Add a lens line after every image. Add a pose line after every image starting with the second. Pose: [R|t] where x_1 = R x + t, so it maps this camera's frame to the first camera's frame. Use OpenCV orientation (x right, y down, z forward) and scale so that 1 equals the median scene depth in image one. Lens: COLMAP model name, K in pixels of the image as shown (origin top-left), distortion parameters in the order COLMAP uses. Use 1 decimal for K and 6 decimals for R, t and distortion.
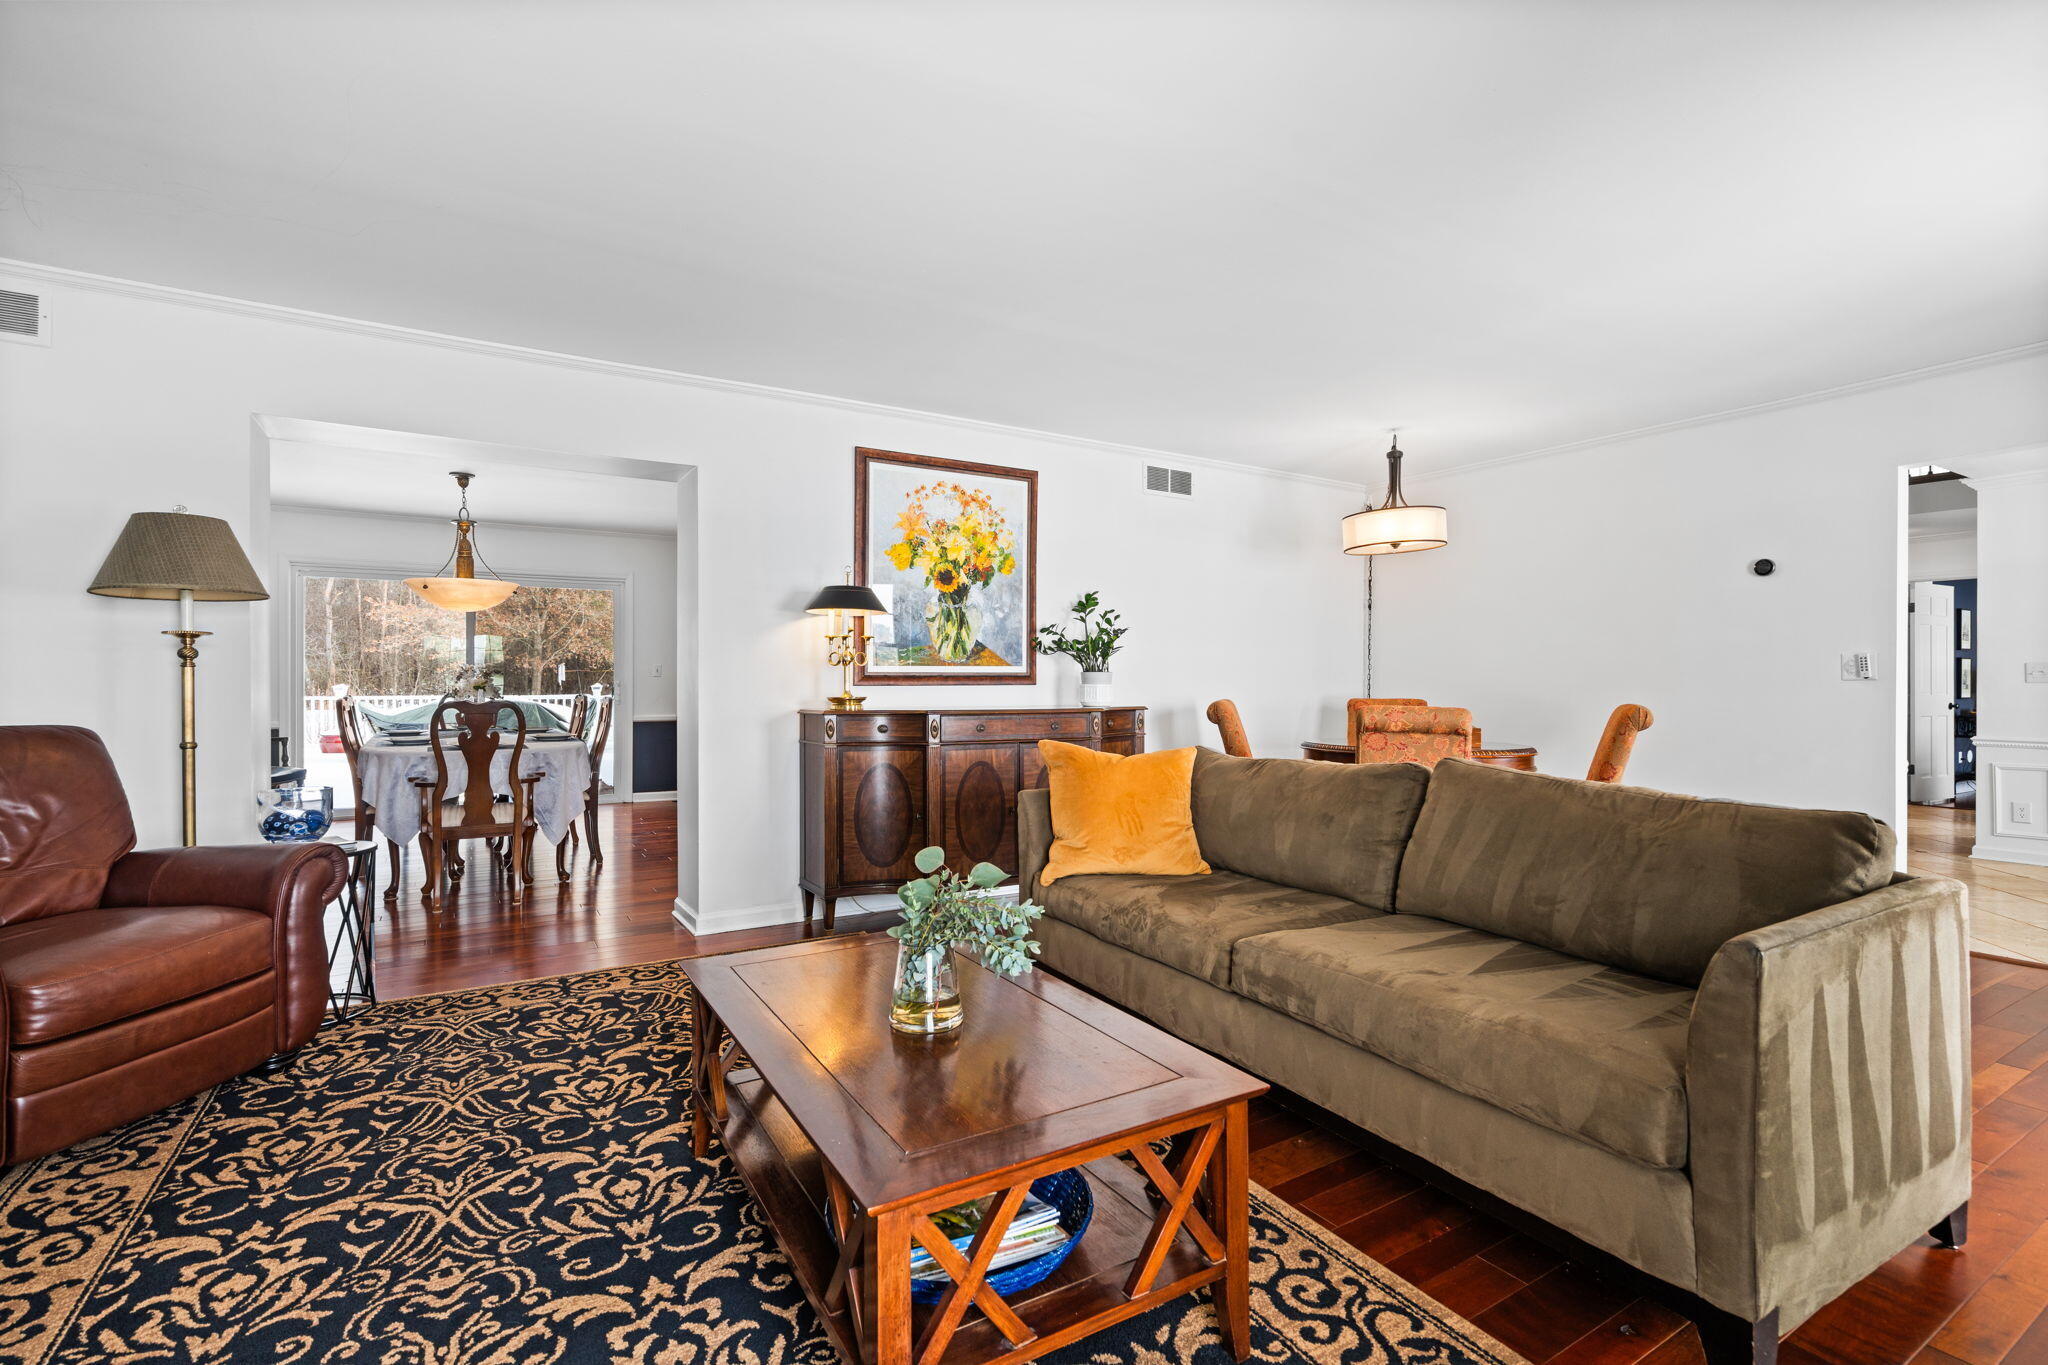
lens RADIAL K [[919.5, 0, 1019.1], [0, 919.5, 671.7], [0, 0, 1]] dist [-0.001589, -0.000127]
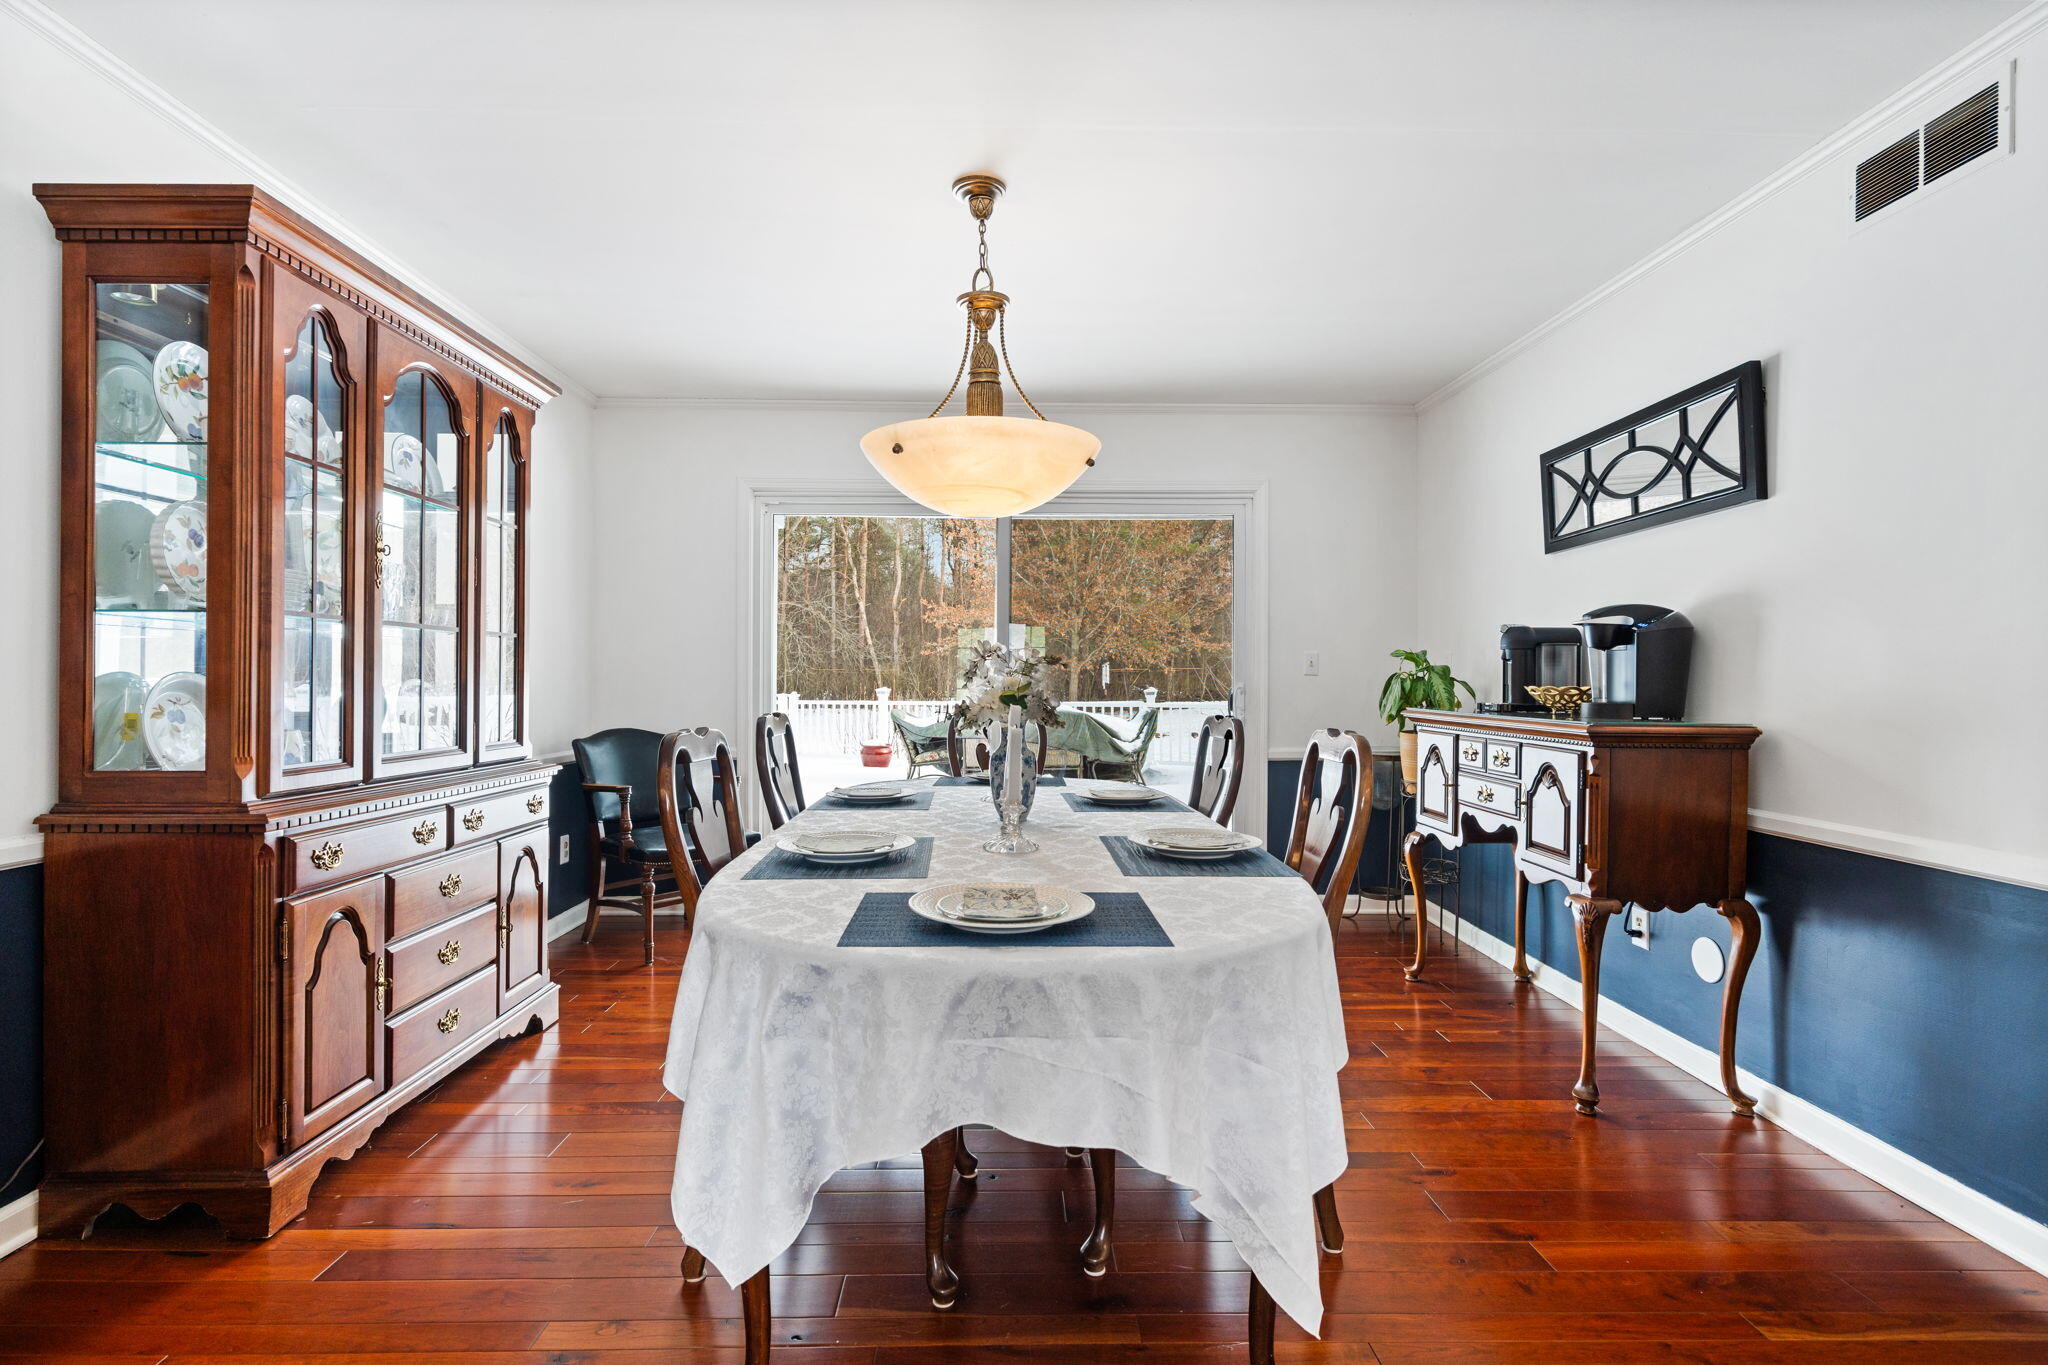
lens RADIAL K [[997.3, 0, 1024.0], [0, 997.3, 682.5], [0, 0, 1]] dist [0.001425, -0.000482]
pose [[0.864155, 0.002935, -0.503218, -0.137229], [0.000768, 0.999974, 0.007151, 0.003118], [0.503226, -0.006566, 0.864130, 0.235714]]
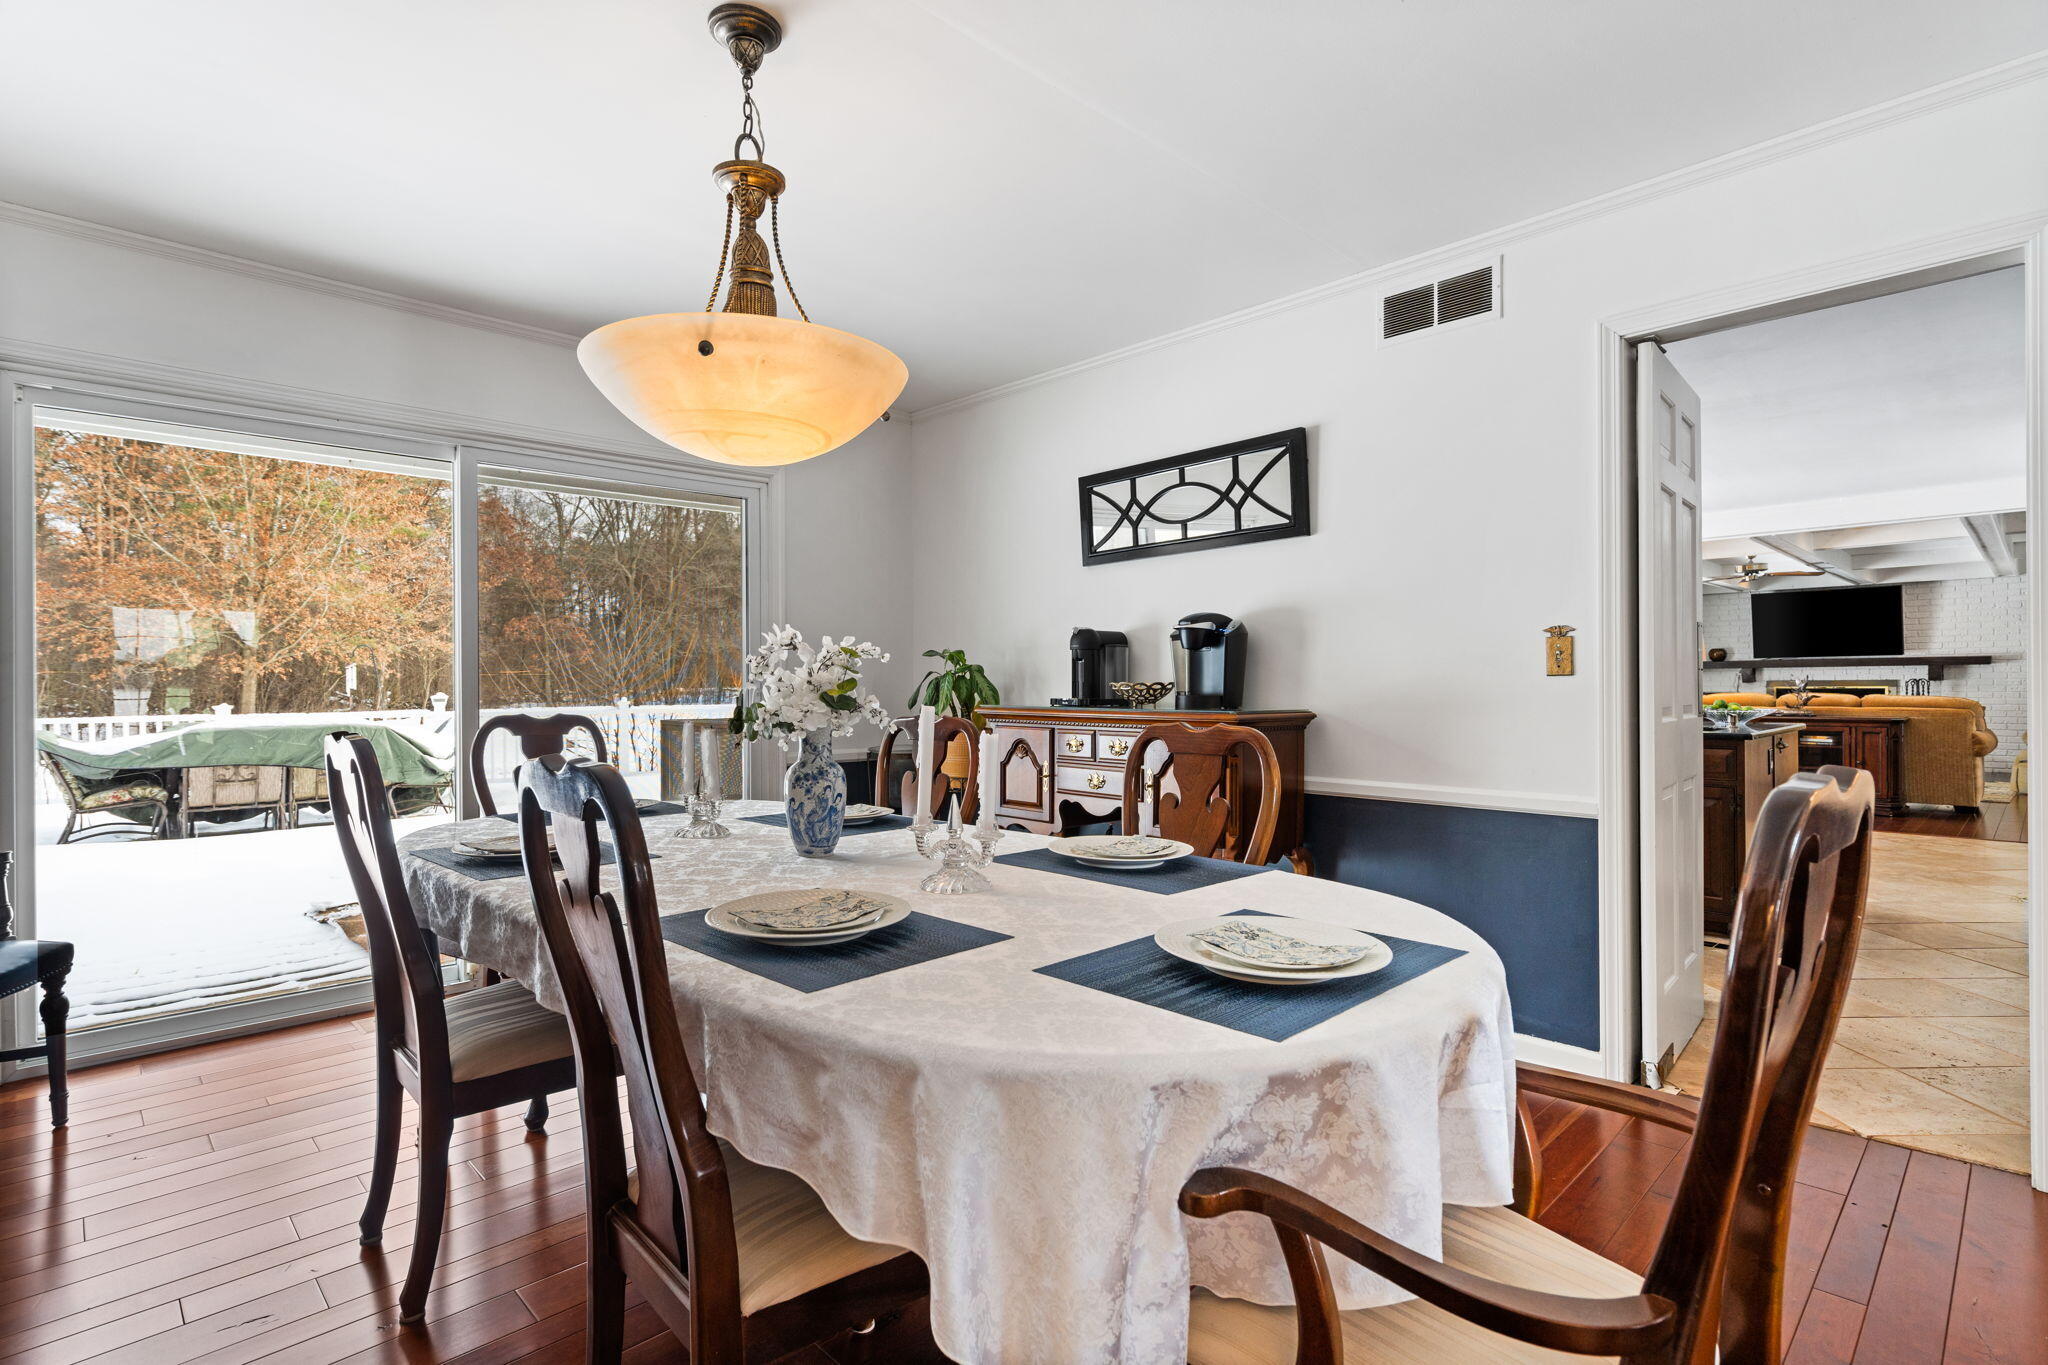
lens RADIAL K [[997.3, 0, 1024.0], [0, 997.3, 682.5], [0, 0, 1]] dist [0.001425, -0.000482]
pose [[0.976389, -0.002942, 0.215999, -0.225095], [0.002453, 0.999994, 0.002531, 0.004883], [-0.216005, -0.001942, 0.976390, 0.245440]]
